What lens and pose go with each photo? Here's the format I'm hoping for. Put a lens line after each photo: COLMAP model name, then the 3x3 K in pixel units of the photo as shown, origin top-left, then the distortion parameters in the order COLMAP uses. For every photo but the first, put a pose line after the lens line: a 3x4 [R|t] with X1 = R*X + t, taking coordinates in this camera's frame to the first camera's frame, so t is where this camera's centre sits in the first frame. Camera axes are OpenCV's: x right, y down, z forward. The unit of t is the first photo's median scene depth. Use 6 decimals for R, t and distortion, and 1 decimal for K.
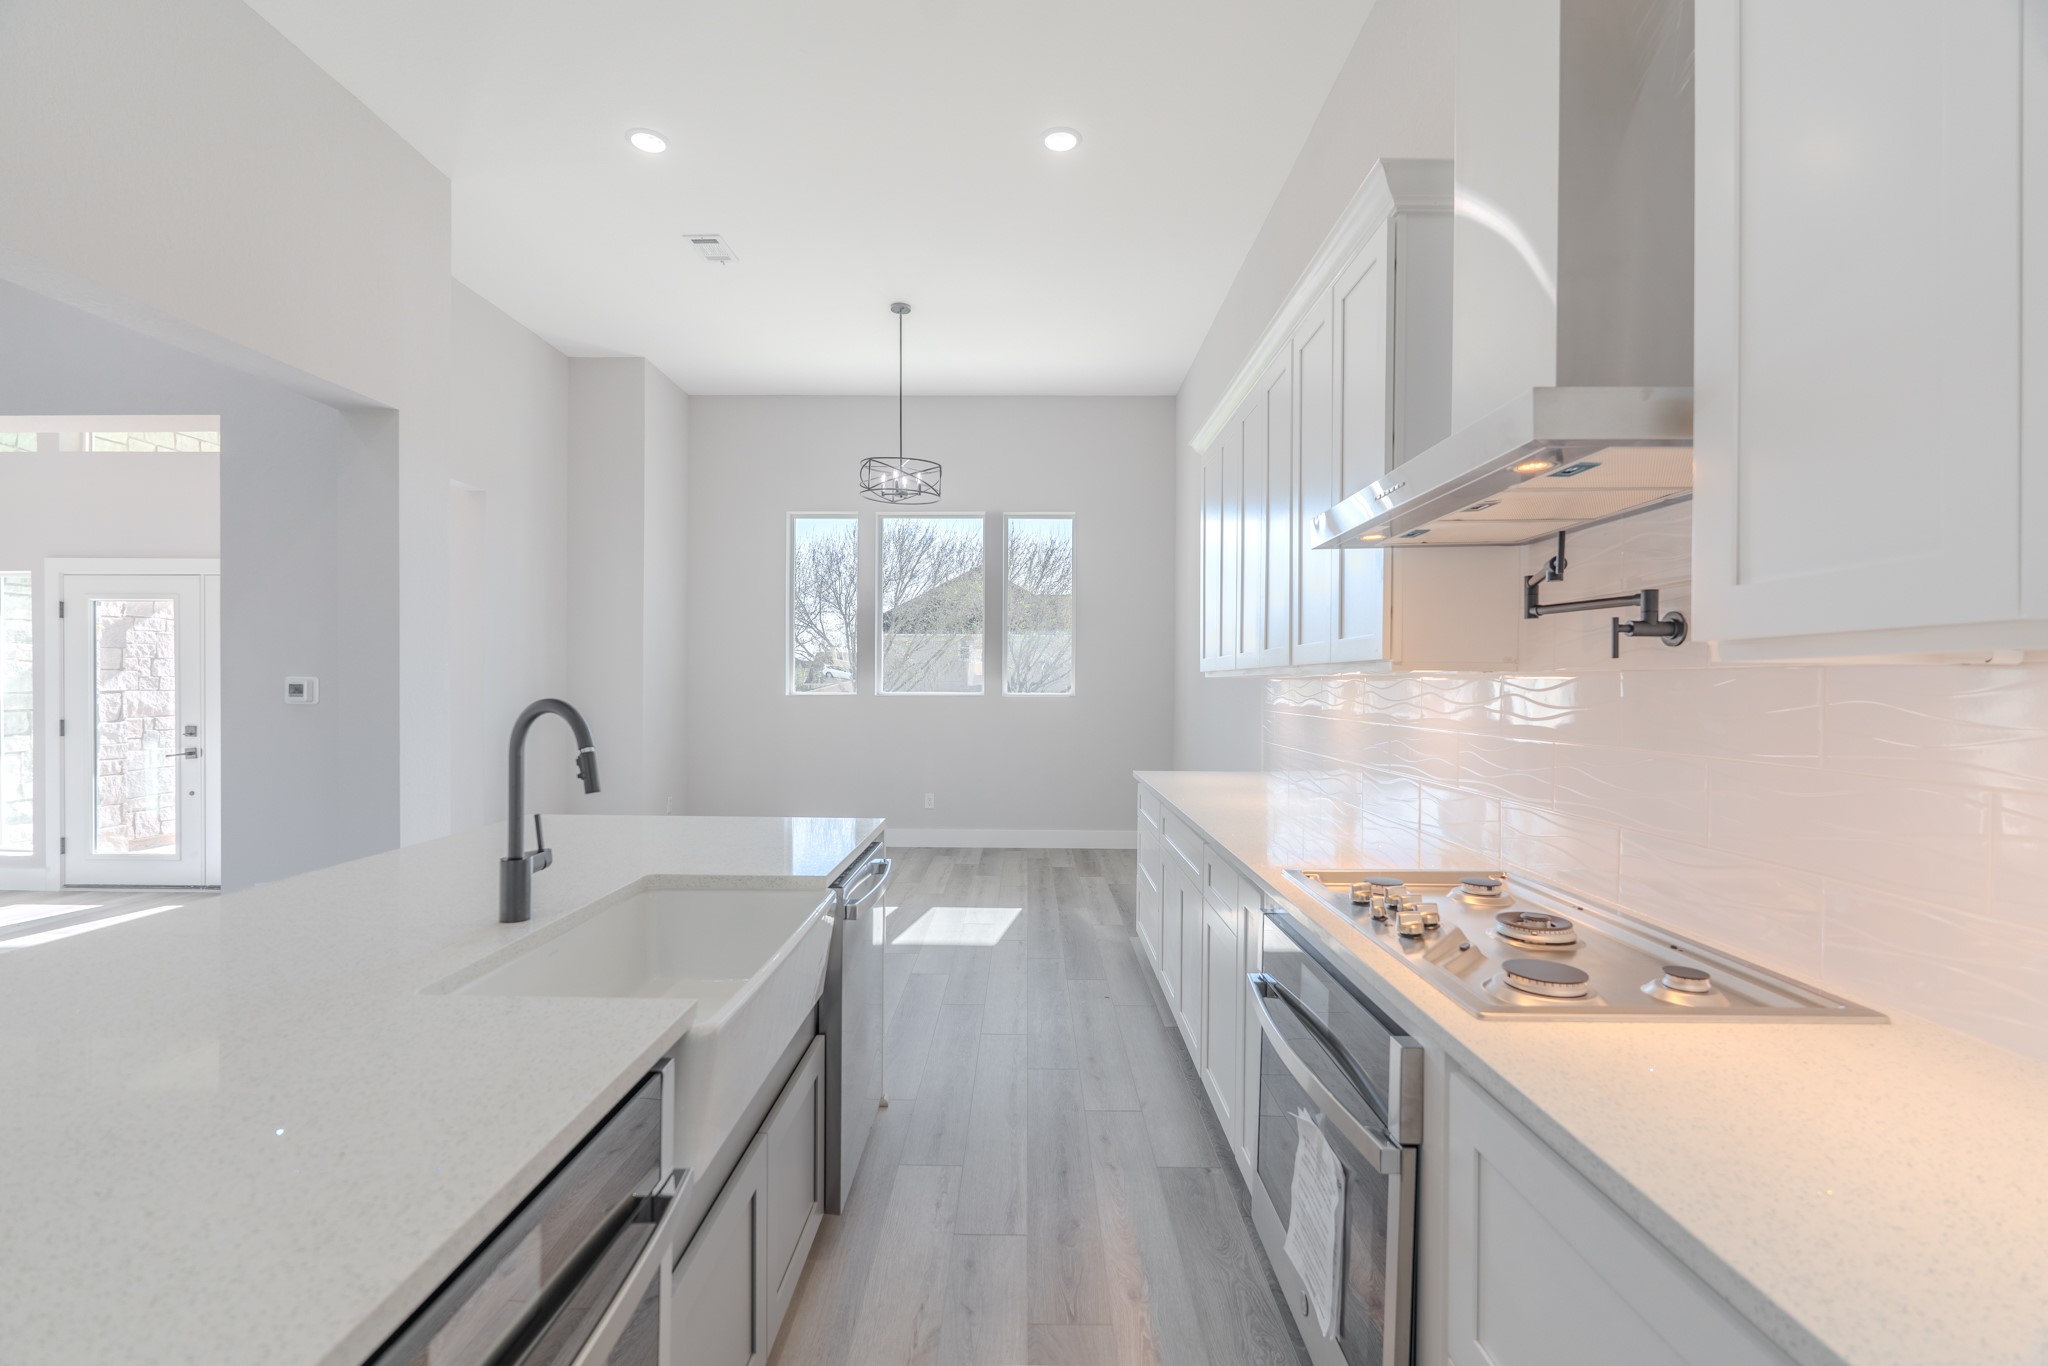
lens RADIAL K [[902.5, 0, 1005.0], [0, 902.5, 695.4], [0, 0, 1]] dist [-0.008153, 0.001293]
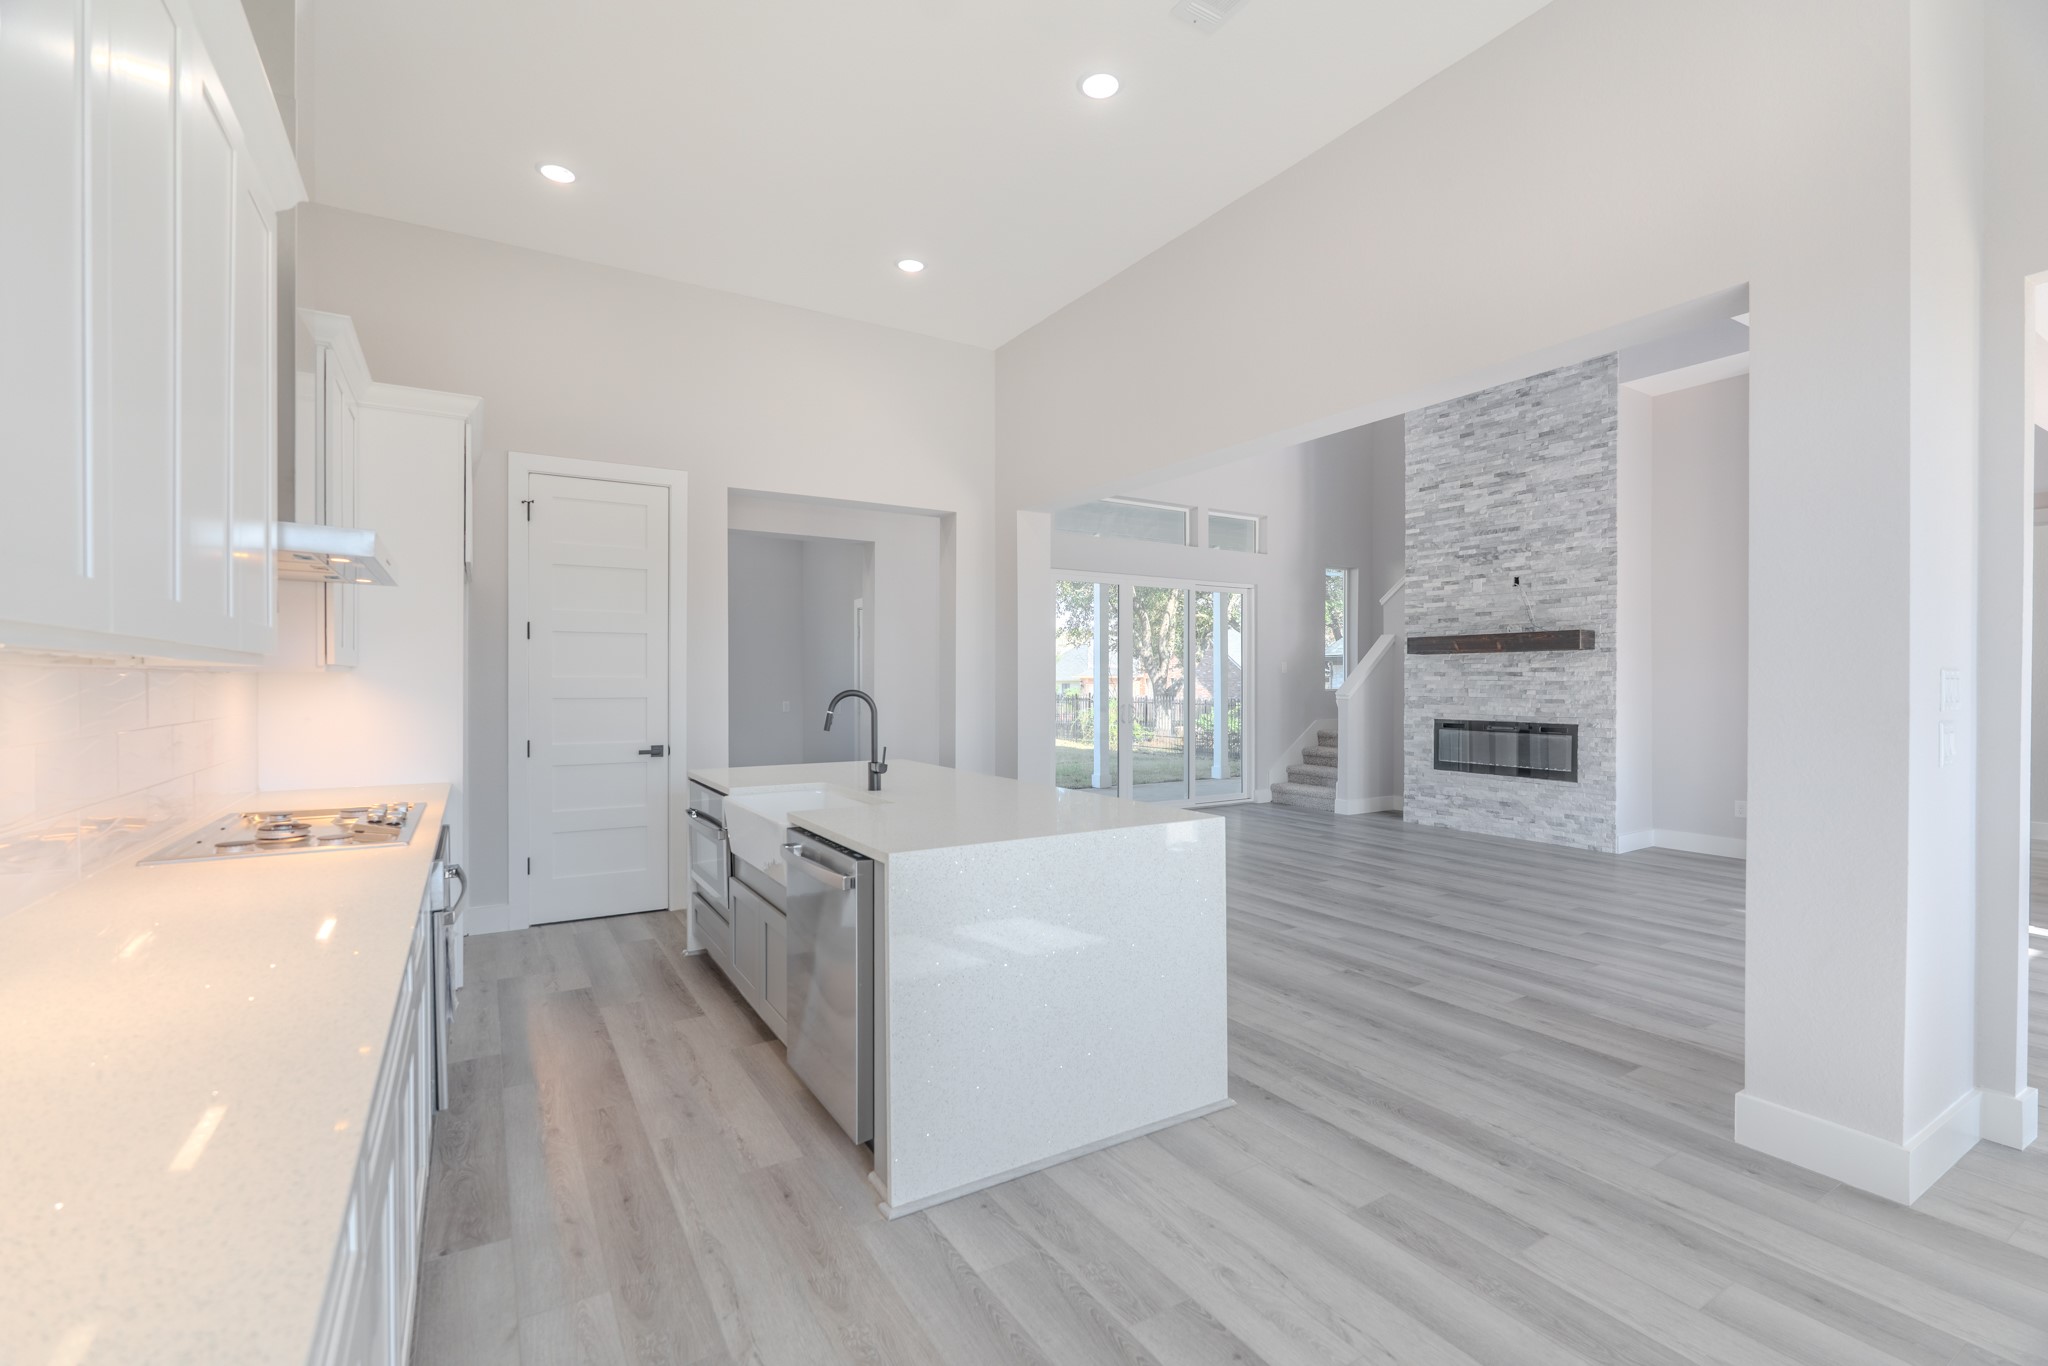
lens RADIAL K [[902.5, 0, 1009.8], [0, 902.5, 674.0], [0, 0, 1]] dist [-0.008153, 0.001293]
pose [[-0.846542, -0.009721, -0.532233, 0.192689], [-0.013176, 0.999910, 0.002694, -0.021910], [0.532158, 0.009294, -0.846594, 1.667390]]
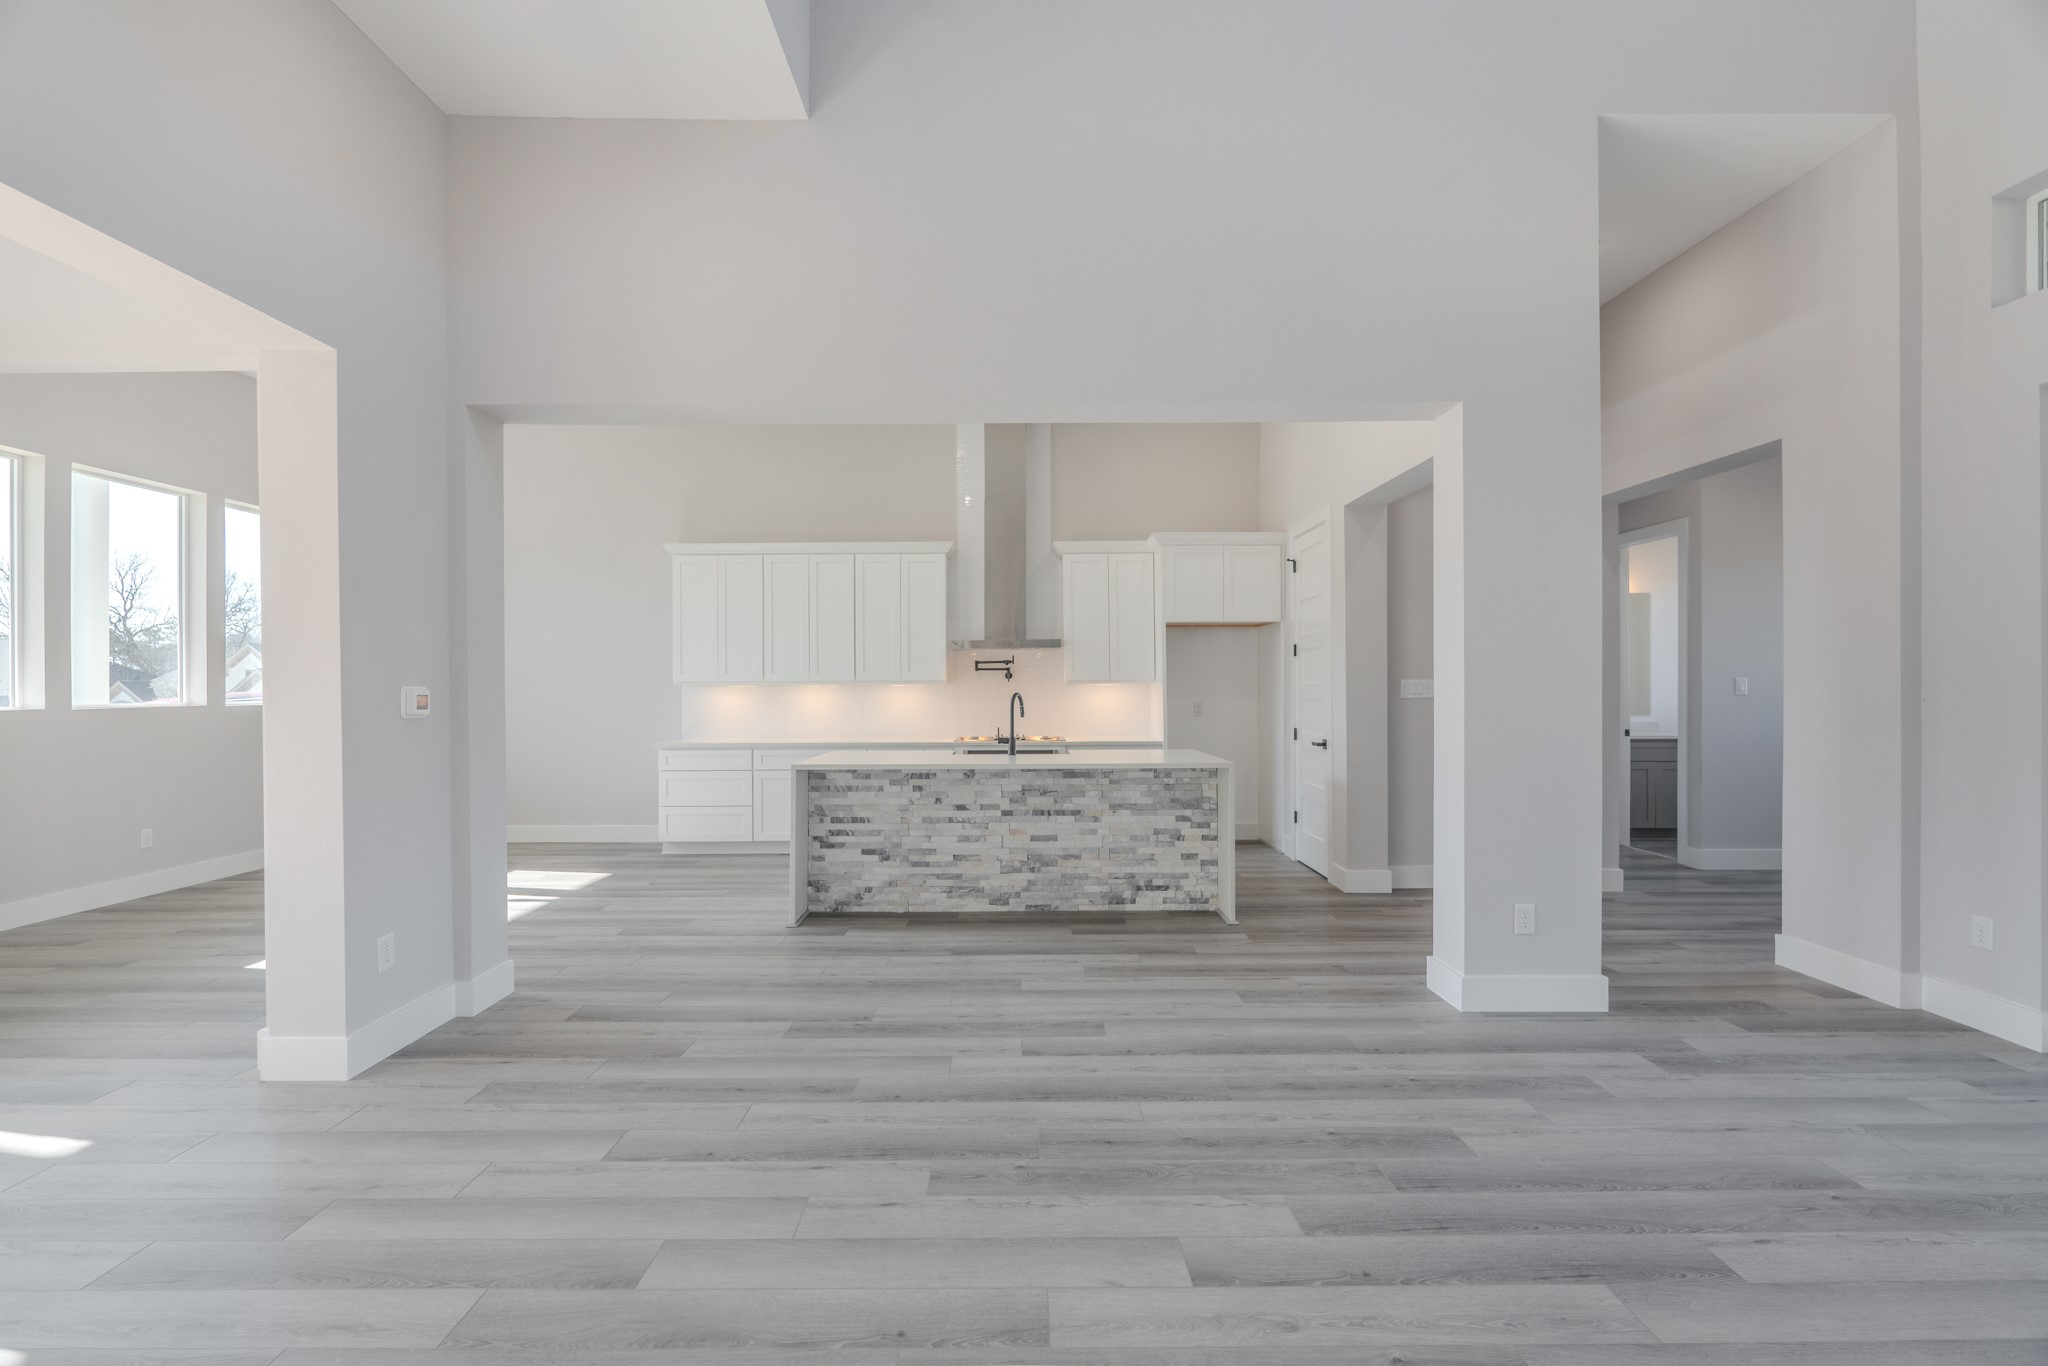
lens RADIAL K [[902.5, 0, 1022.1], [0, 902.5, 683.3], [0, 0, 1]] dist [-0.008153, 0.001293]
pose [[-0.019965, 0.001803, 0.999799, -2.225605], [0.020681, 0.999785, -0.001390, -0.011760], [-0.999587, 0.020649, -0.019998, 0.571181]]
